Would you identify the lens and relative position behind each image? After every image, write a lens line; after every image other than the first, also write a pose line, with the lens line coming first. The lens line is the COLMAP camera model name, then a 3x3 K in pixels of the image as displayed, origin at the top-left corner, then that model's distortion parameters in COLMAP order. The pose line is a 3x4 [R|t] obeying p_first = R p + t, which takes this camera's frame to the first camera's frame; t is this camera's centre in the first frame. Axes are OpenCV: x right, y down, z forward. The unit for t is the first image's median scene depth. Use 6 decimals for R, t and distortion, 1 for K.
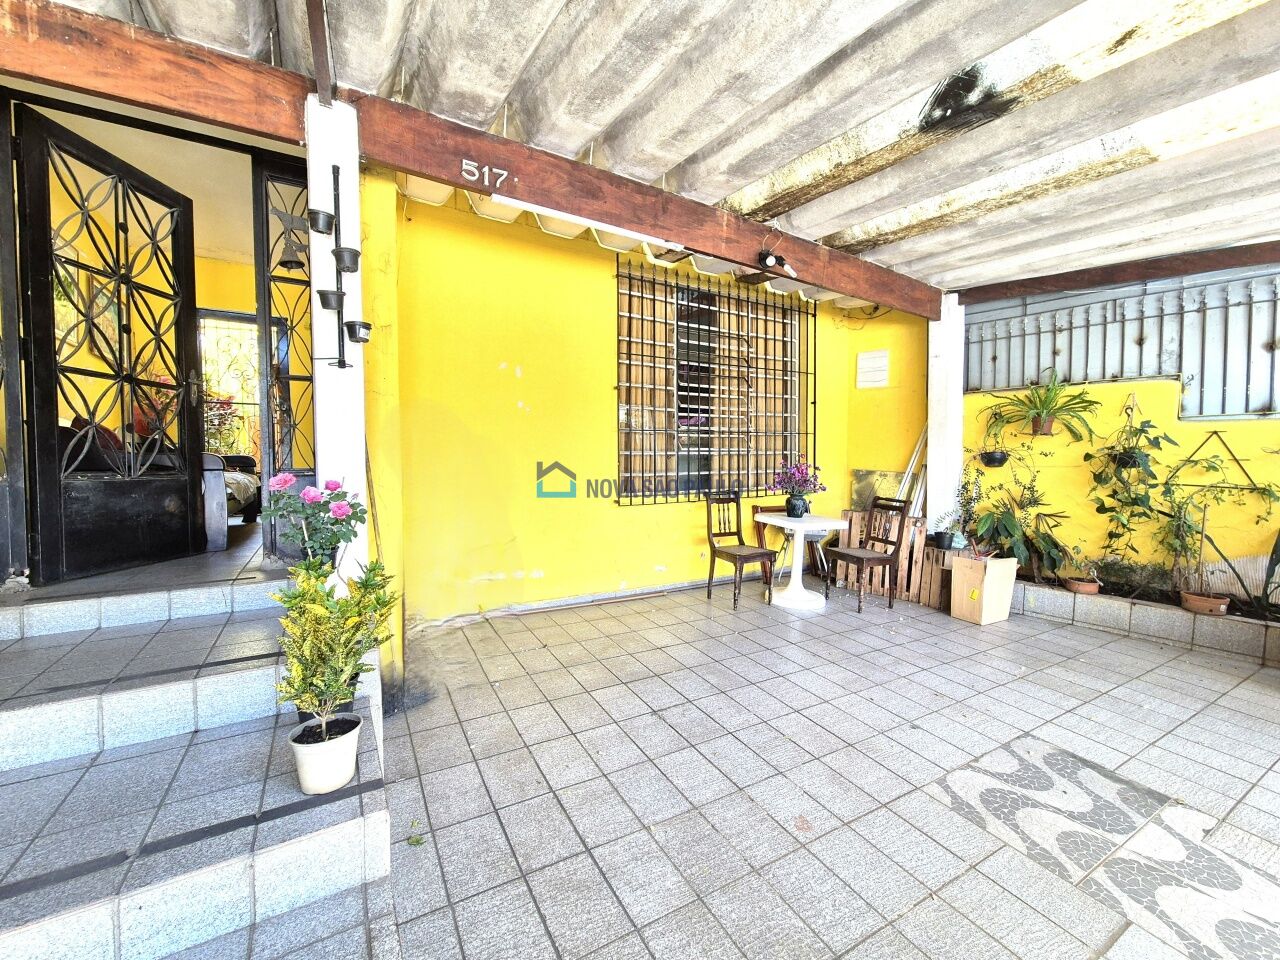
lens RADIAL K [[526.7, 0, 636.2], [0, 526.7, 471.4], [0, 0, 1]] dist [0.011103, -0.001538]
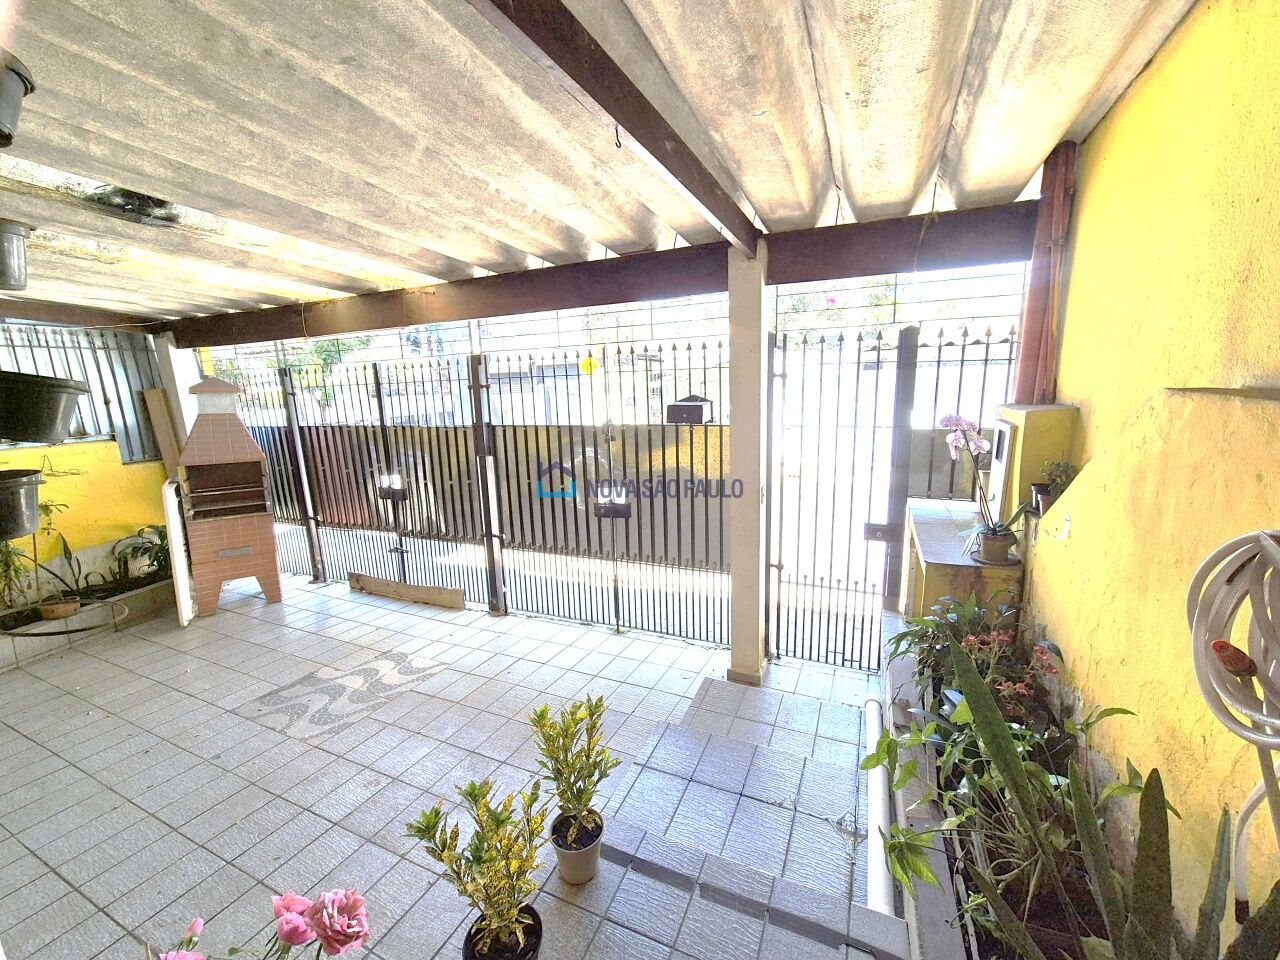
lens RADIAL K [[526.7, 0, 637.7], [0, 526.7, 481.9], [0, 0, 1]] dist [0.011103, -0.001538]
pose [[-0.577657, -0.137595, 0.804599, -1.034119], [0.053580, 0.977174, 0.205575, -0.353530], [-0.814519, 0.161862, -0.557099, 0.978410]]
